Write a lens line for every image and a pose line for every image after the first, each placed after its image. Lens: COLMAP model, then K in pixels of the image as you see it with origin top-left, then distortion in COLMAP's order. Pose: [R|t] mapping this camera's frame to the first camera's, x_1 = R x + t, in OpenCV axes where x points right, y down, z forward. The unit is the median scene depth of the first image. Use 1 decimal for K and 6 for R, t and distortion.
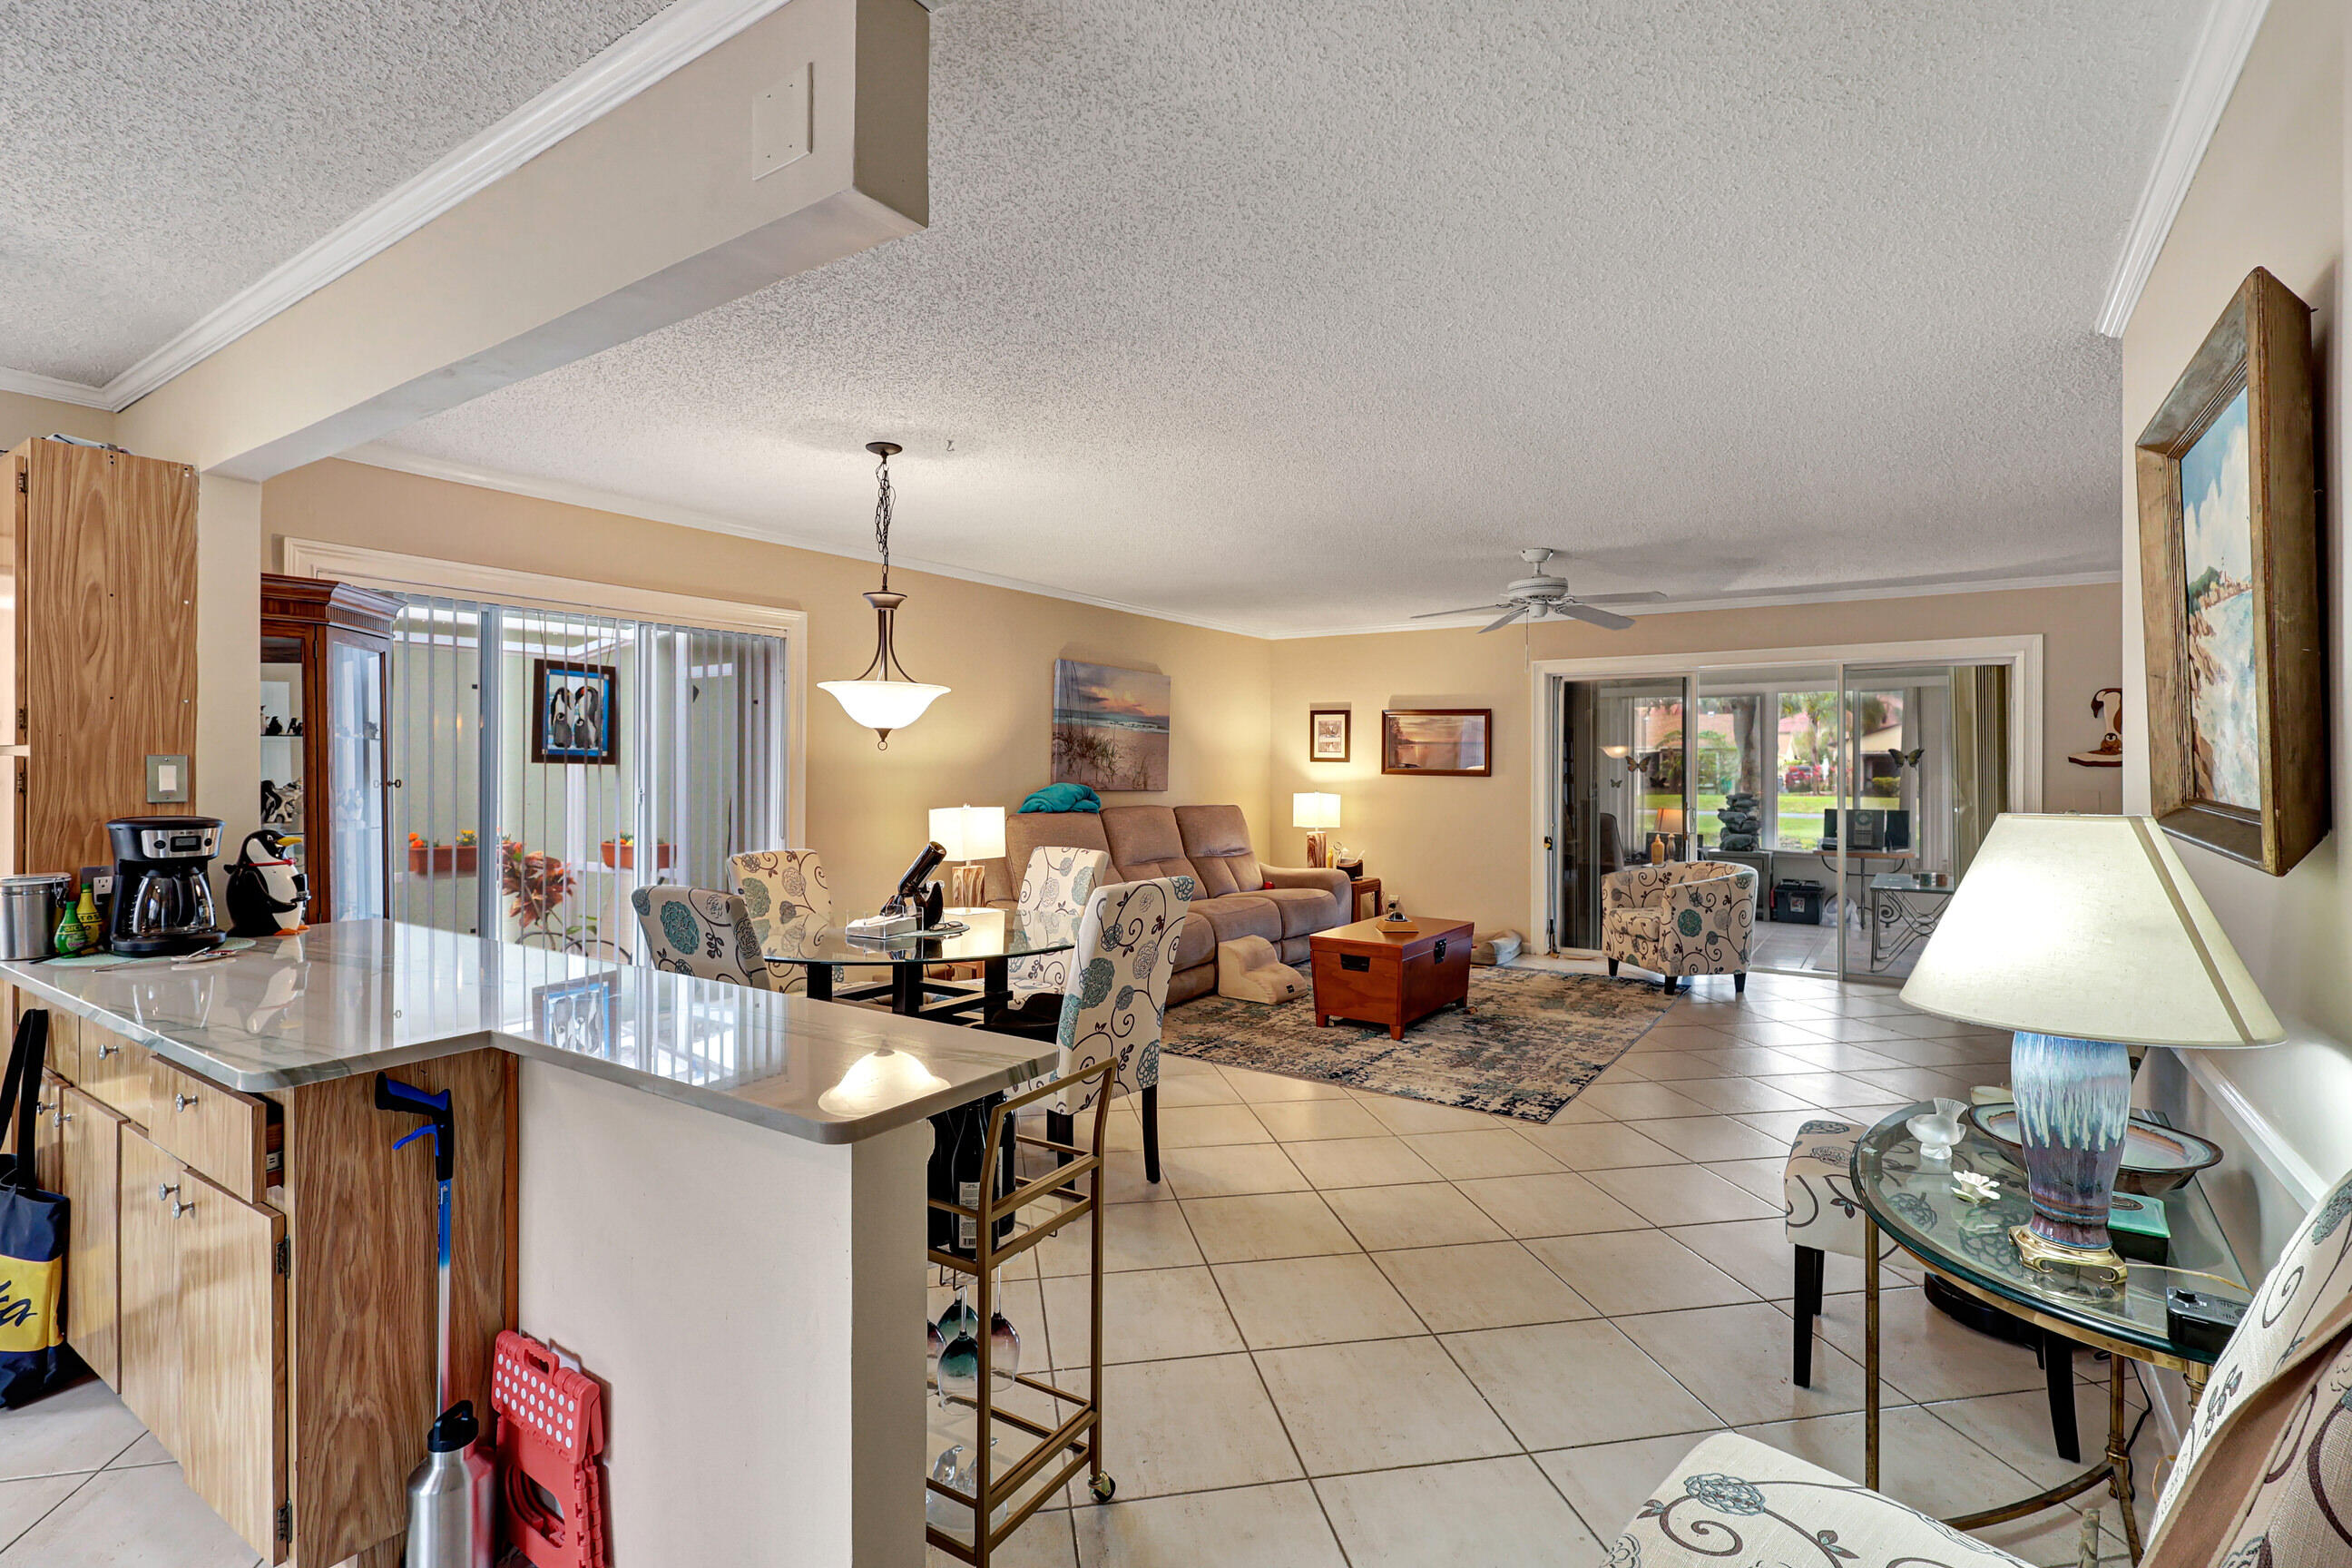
lens RADIAL K [[1097.0, 0, 1176.3], [0, 1097.0, 760.7], [0, 0, 1]] dist [-0.007900, 0.000085]
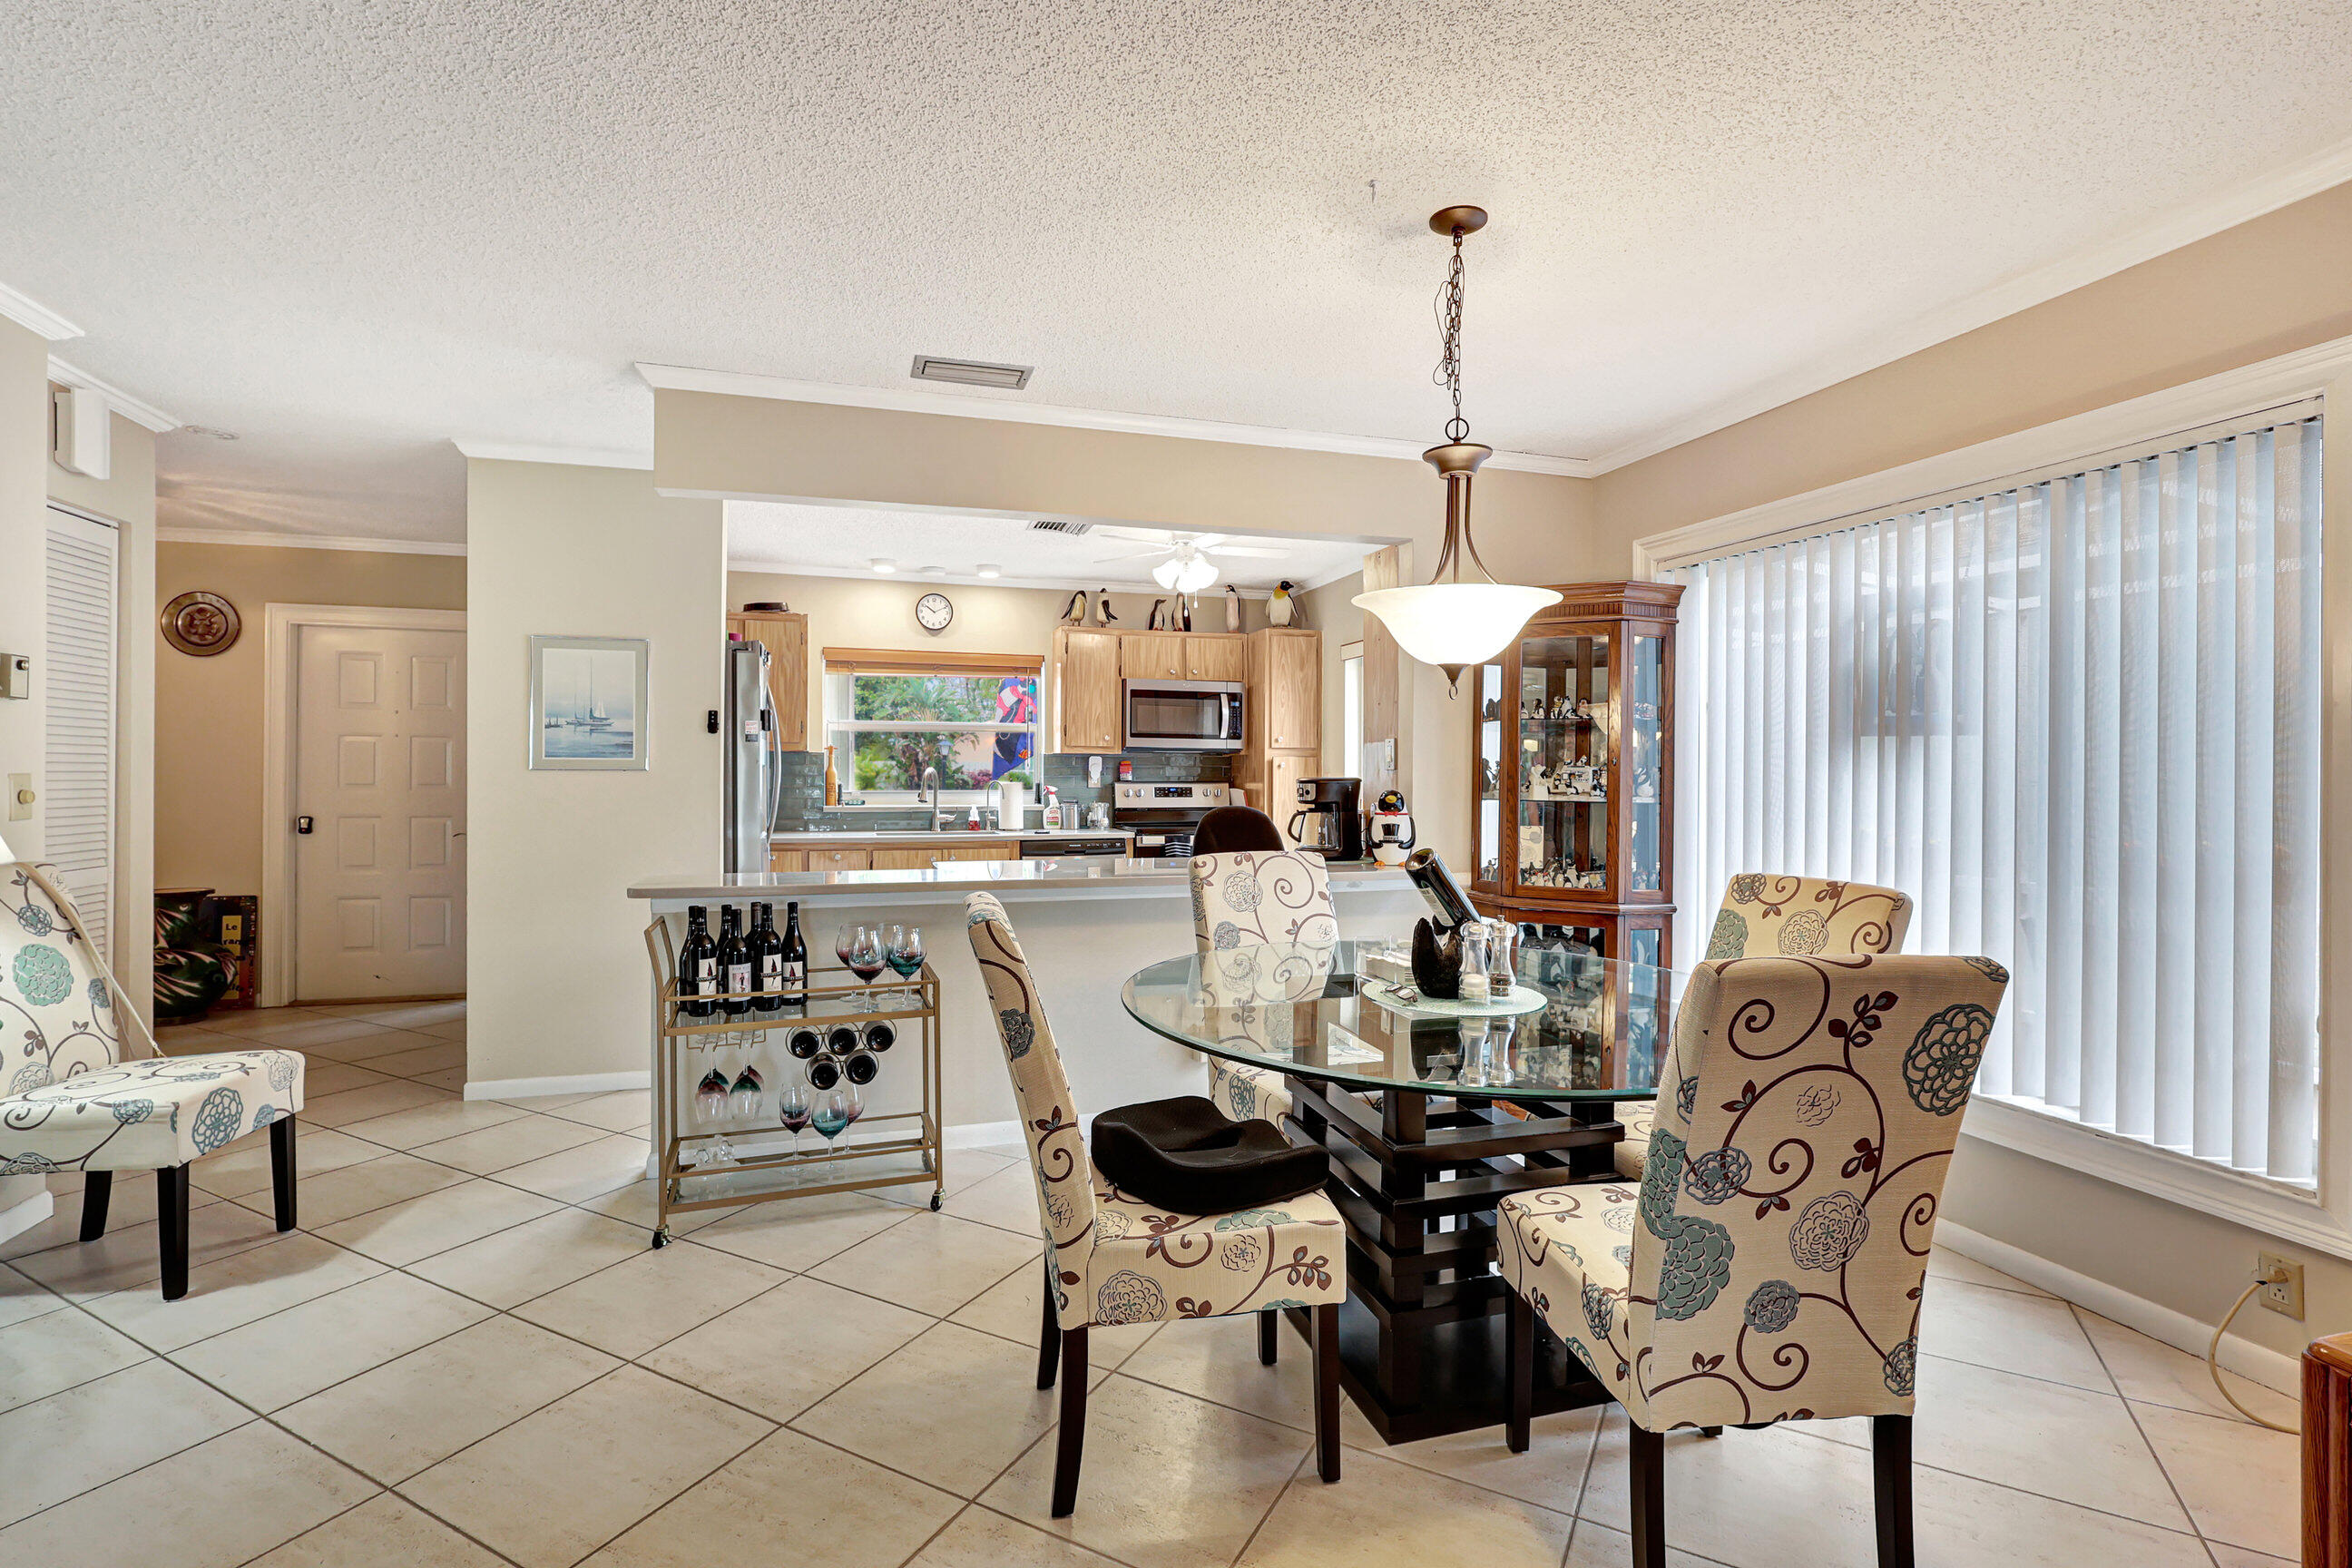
lens RADIAL K [[1091.9, 0, 1179.1], [0, 1091.9, 773.9], [0, 0, 1]] dist [-0.000707, 0.000976]
pose [[-0.630745, -0.002831, -0.775985, 0.176175], [-0.003440, 0.999994, -0.000852, 0.019464], [0.775982, 0.002132, -0.630751, 0.700466]]
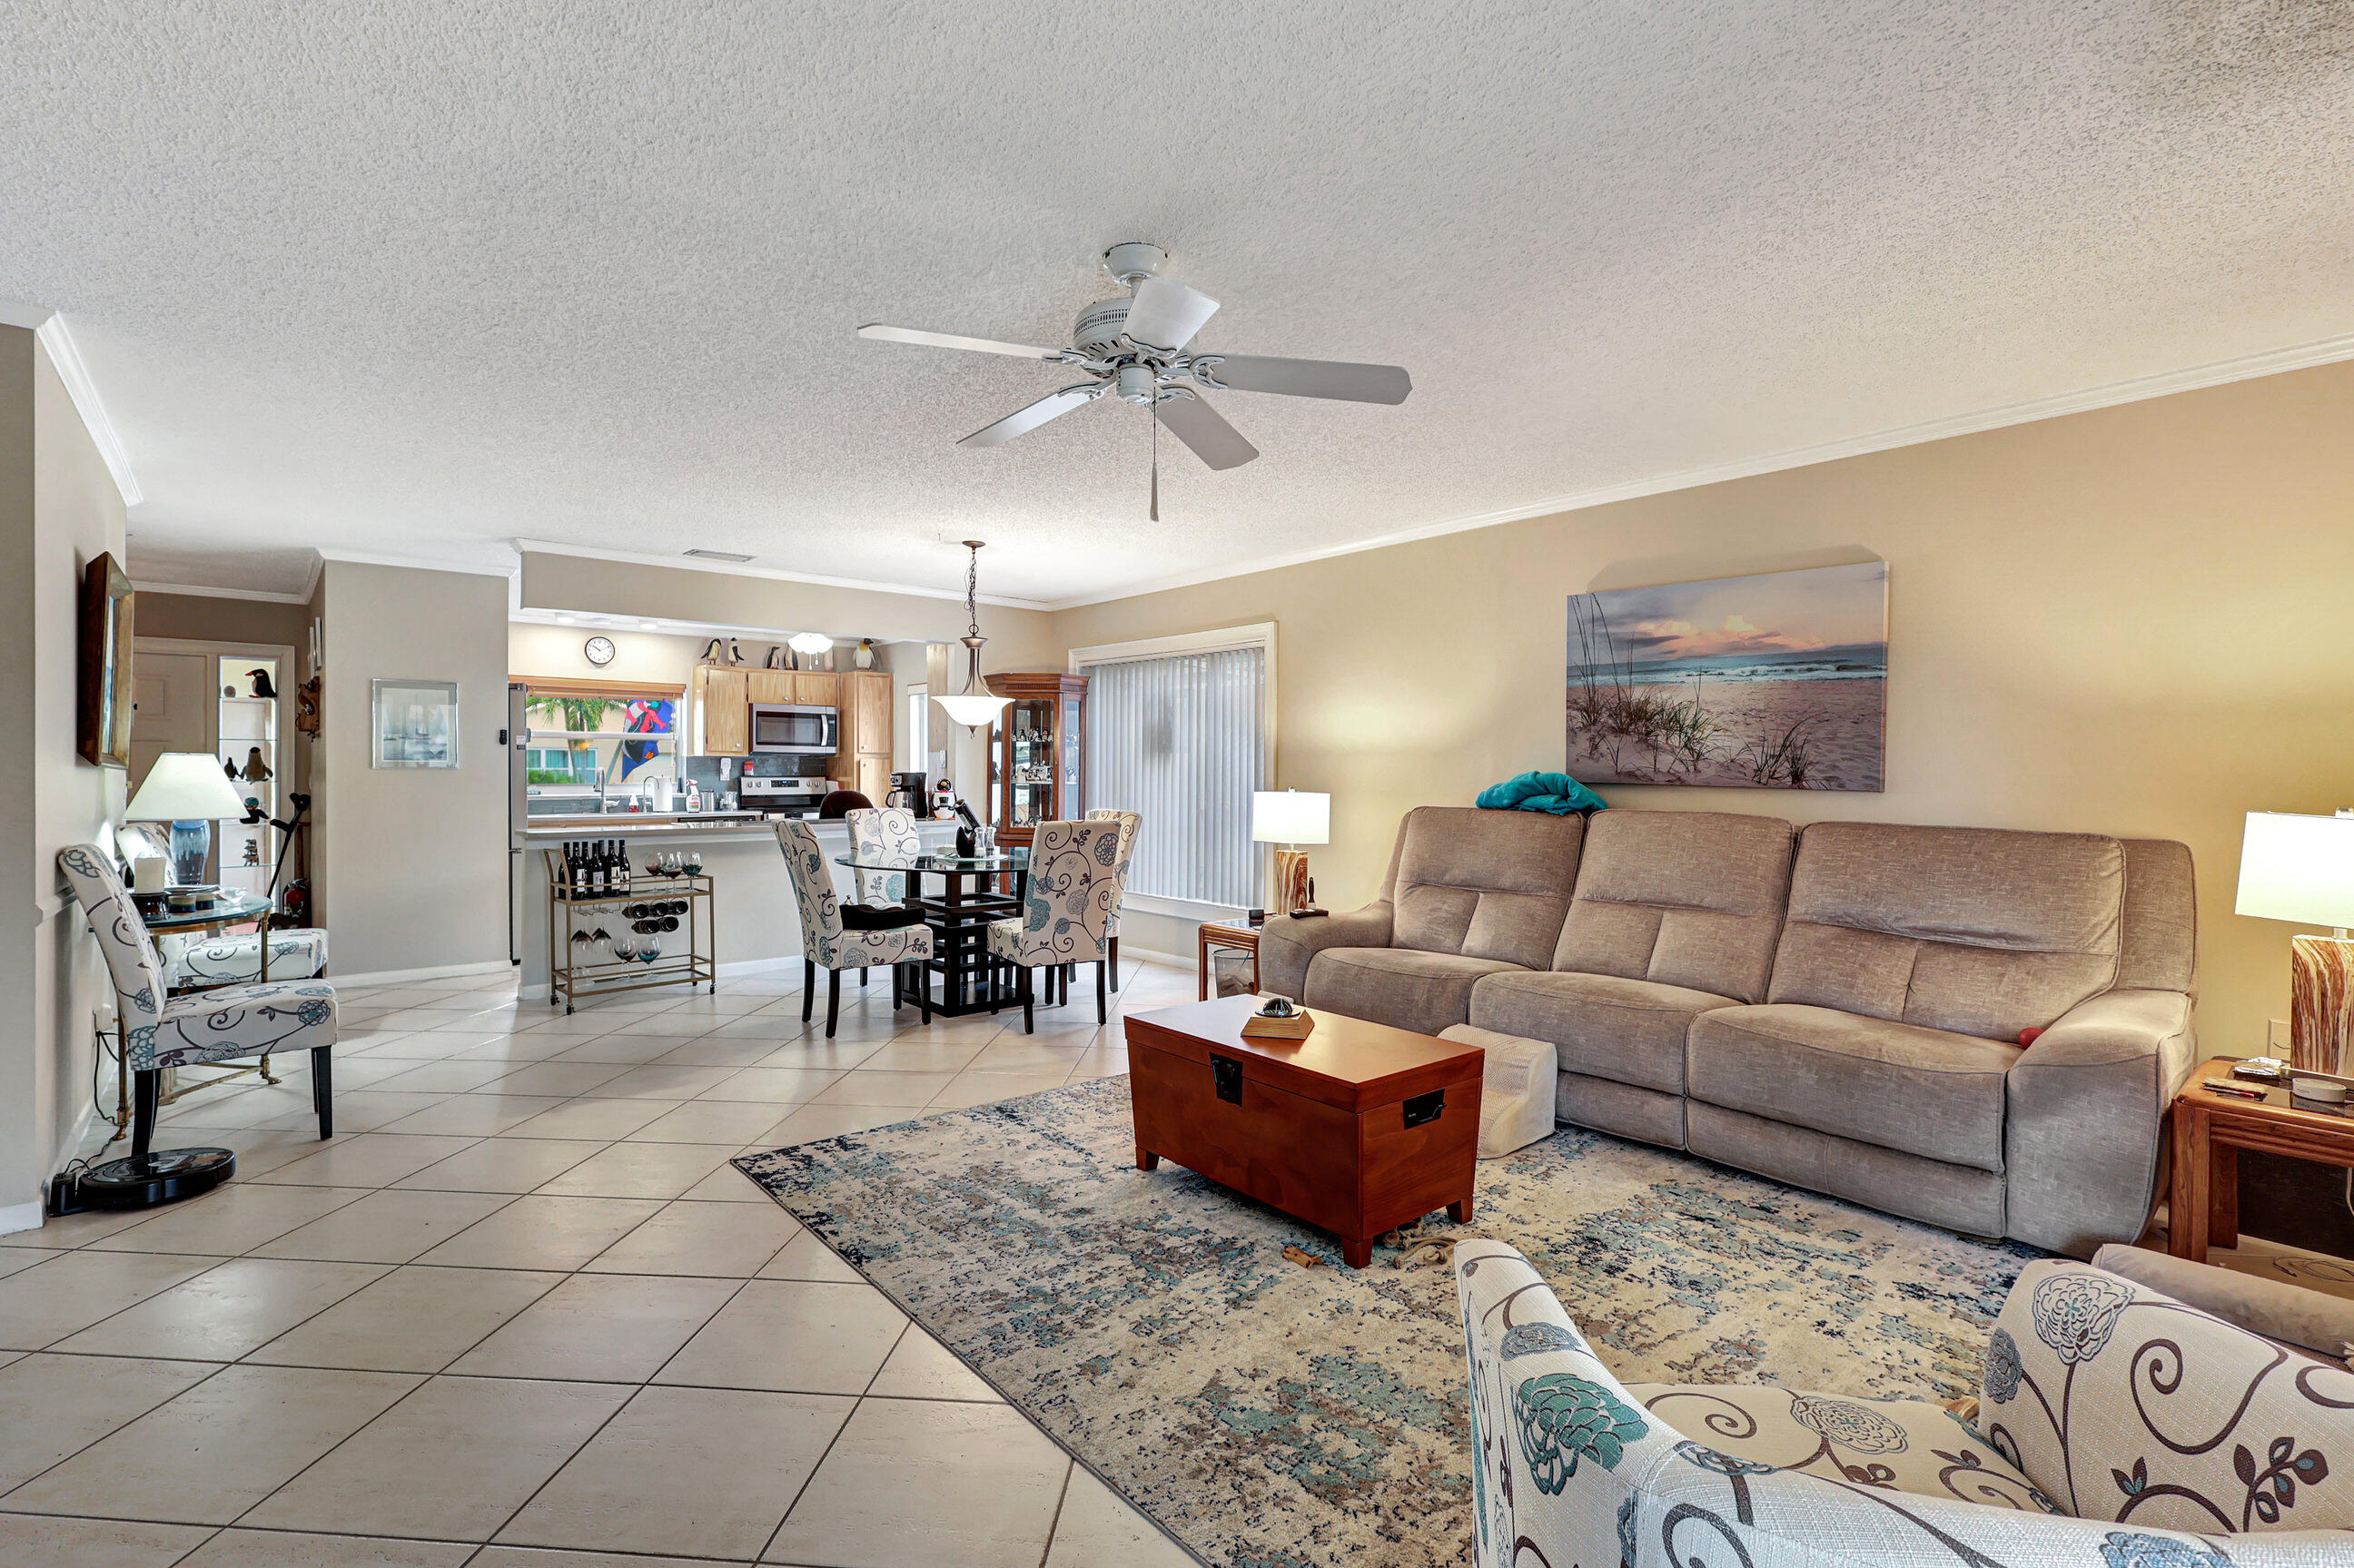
lens RADIAL K [[1092.7, 0, 1180.1], [0, 1092.7, 773.9], [0, 0, 1]] dist [-0.000707, 0.000976]
pose [[-0.264217, 0.000438, -0.964463, 0.628199], [-0.000749, 1.000000, 0.000660, 0.021419], [0.964463, 0.000896, -0.264216, 0.928994]]
